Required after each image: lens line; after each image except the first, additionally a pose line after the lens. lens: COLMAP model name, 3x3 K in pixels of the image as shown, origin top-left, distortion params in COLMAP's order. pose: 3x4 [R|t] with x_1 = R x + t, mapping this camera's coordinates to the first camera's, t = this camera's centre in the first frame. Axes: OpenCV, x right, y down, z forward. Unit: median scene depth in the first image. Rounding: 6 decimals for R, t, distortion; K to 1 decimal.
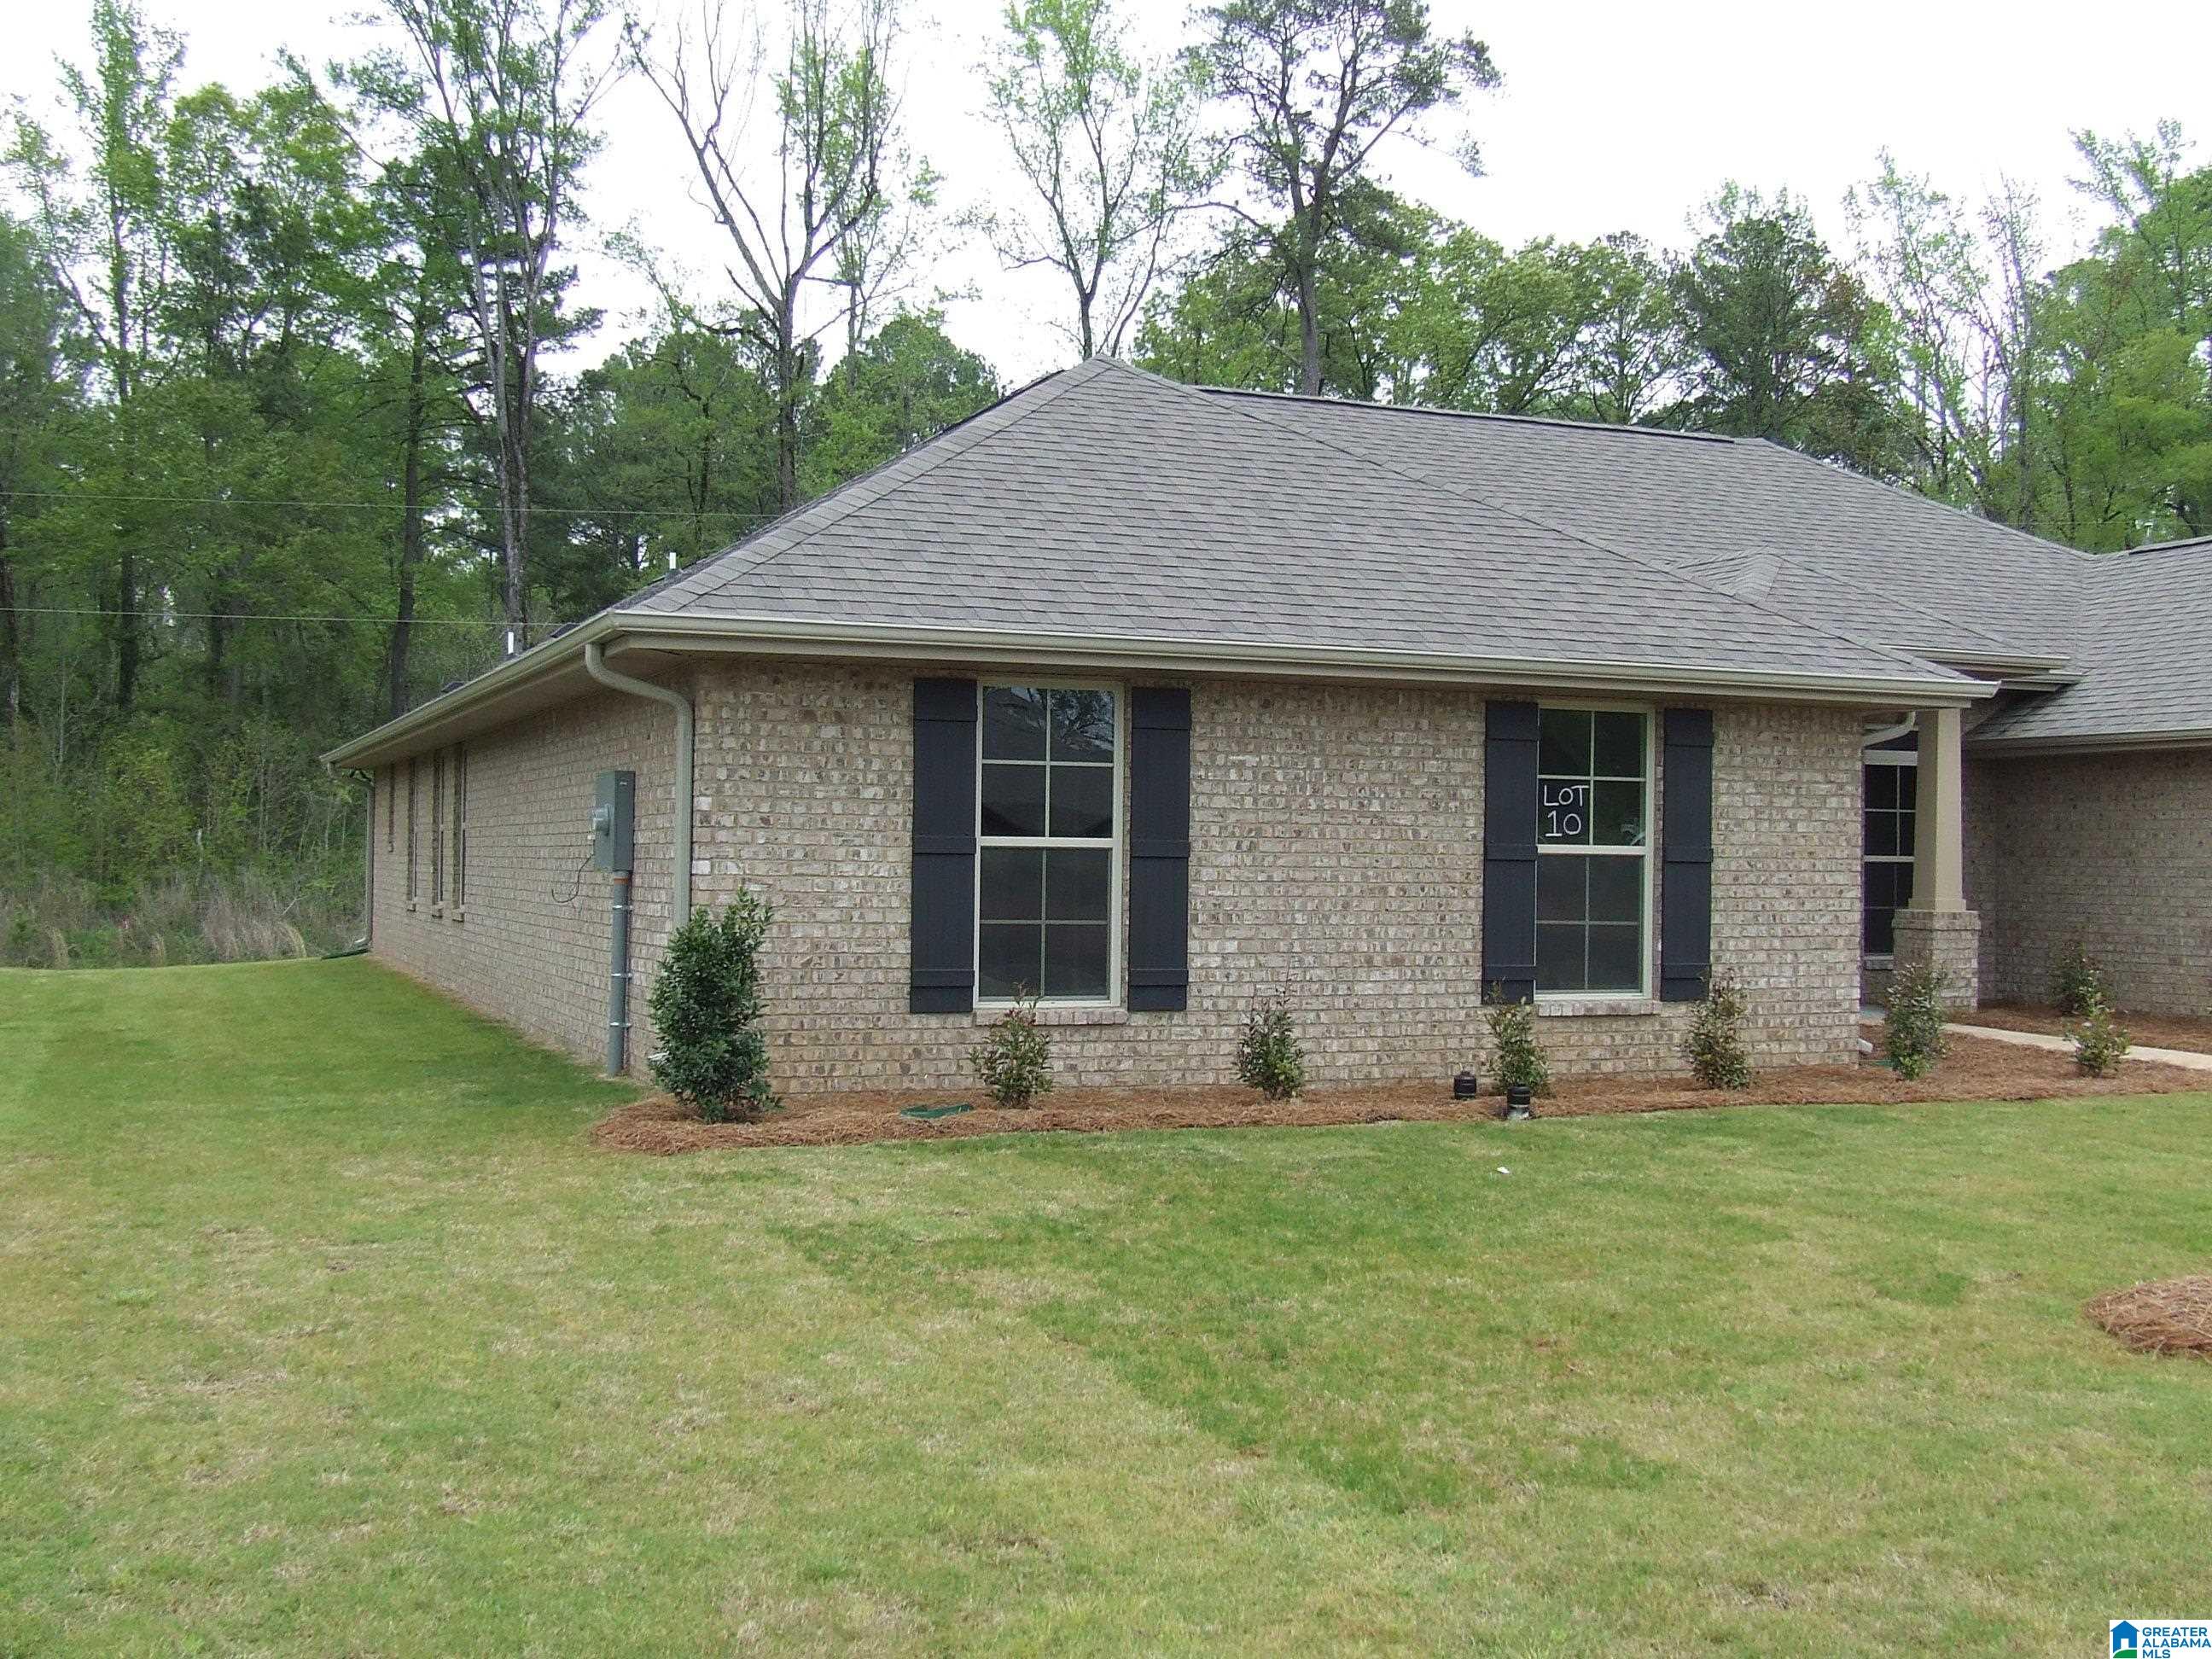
lens RADIAL K [[2423.0, 0, 1094.8], [0, 2423.0, 831.3], [0, 0, 1]] dist [-0.089208, 0.129033]
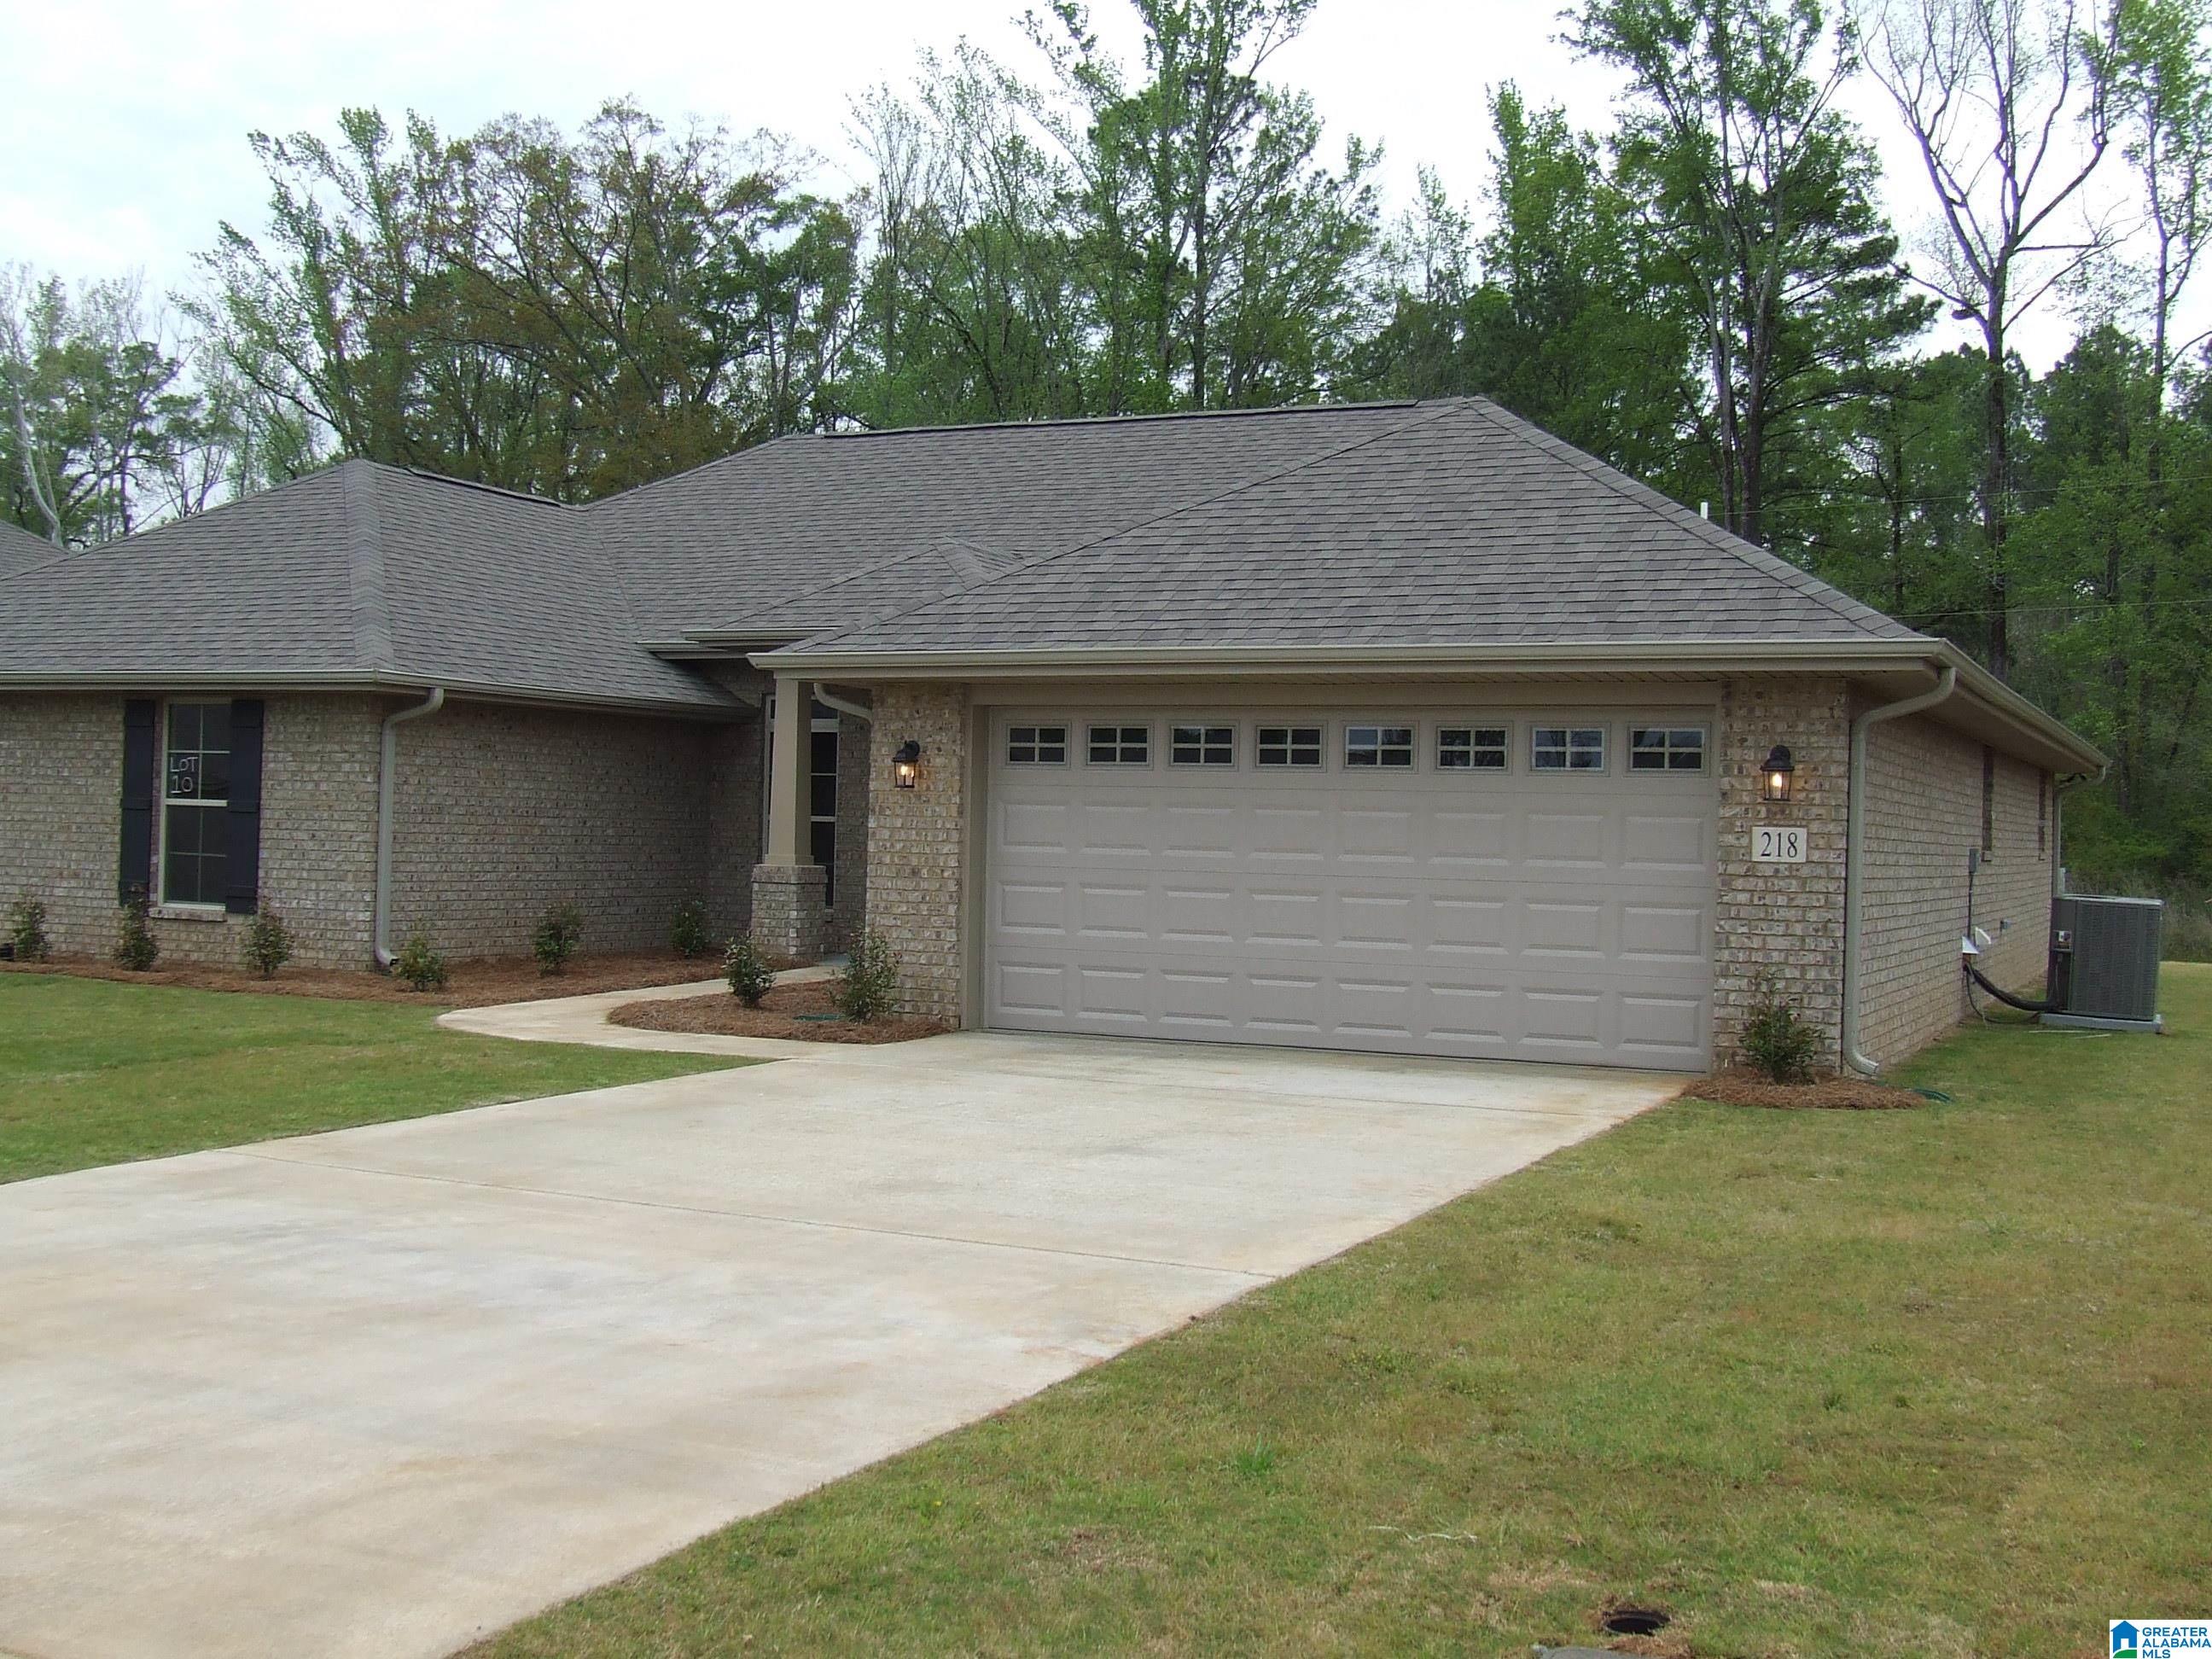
lens RADIAL K [[2421.2, 0, 1099.2], [0, 2421.2, 815.2], [0, 0, 1]] dist [-0.105828, 0.143690]
pose [[0.675463, 0.002819, -0.737389, 1.641718], [-0.009770, 0.999939, -0.005127, 0.017559], [0.737329, 0.010668, 0.675449, 0.458387]]
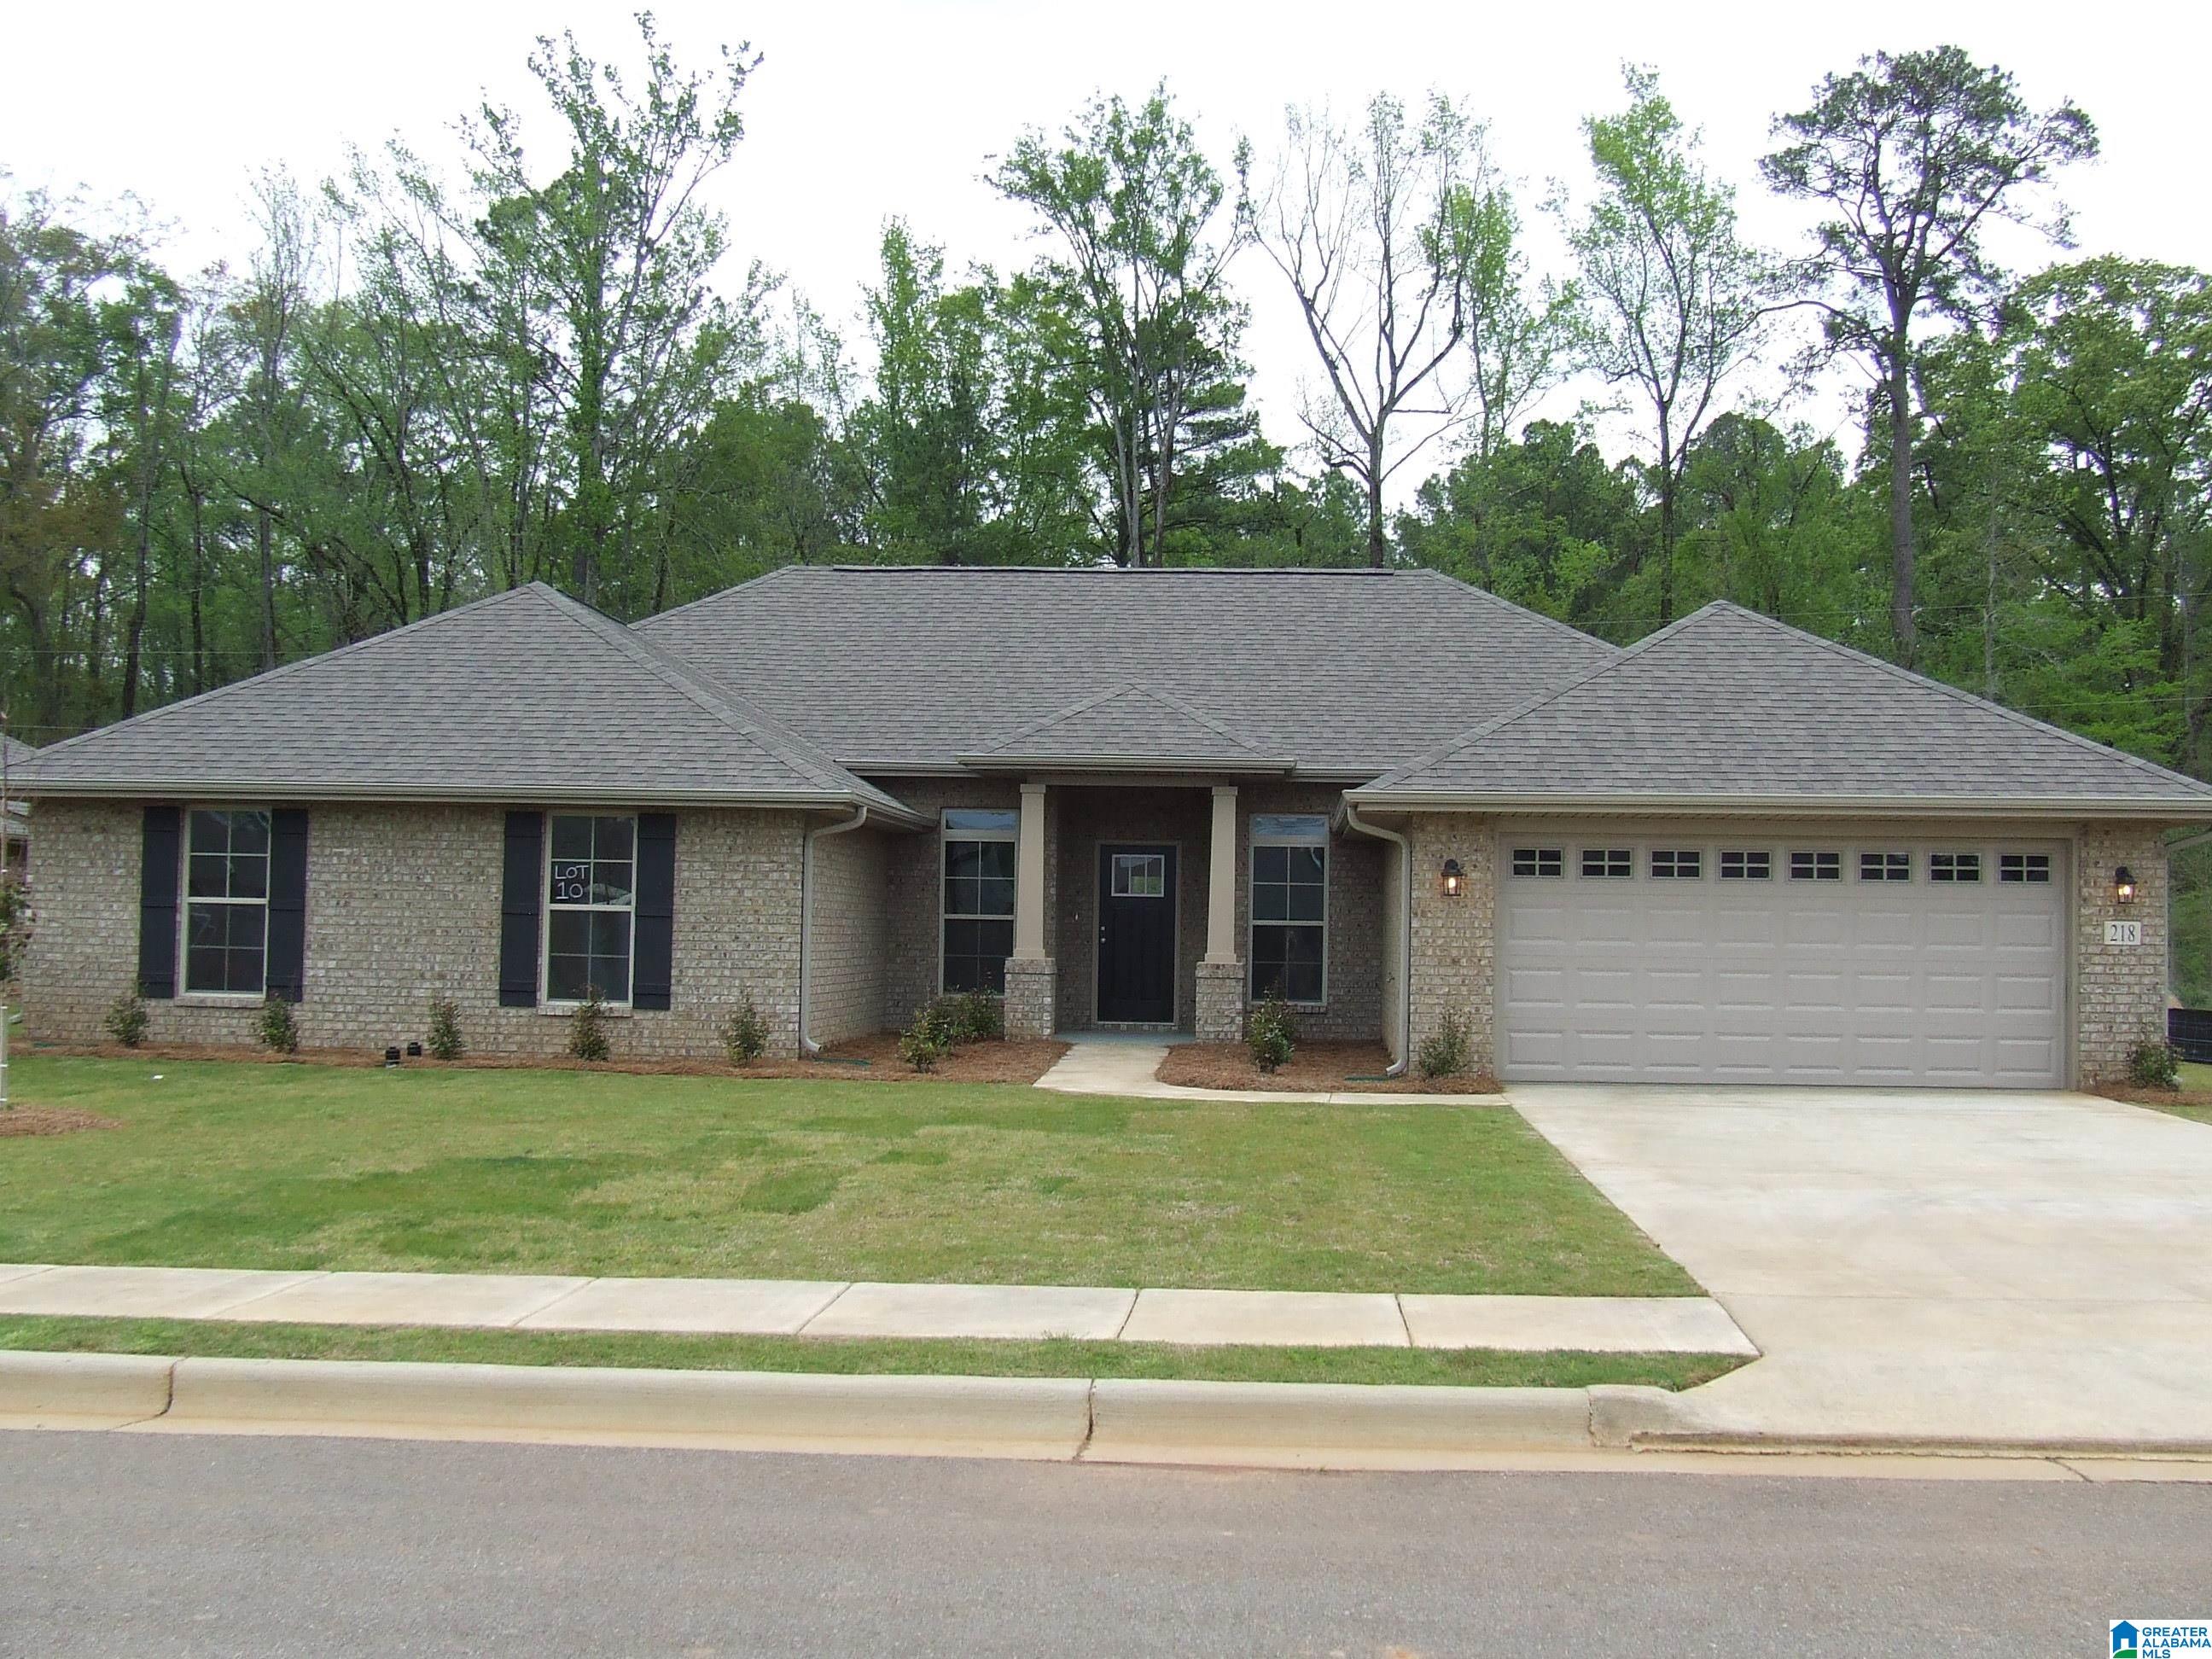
lens RADIAL K [[2421.2, 0, 1099.2], [0, 2421.2, 815.2], [0, 0, 1]] dist [-0.105828, 0.143690]
pose [[0.897773, -0.016203, -0.440159, 1.202410], [-0.002450, 0.999124, -0.041778, 0.012506], [0.440451, 0.038586, 0.896947, -0.233502]]
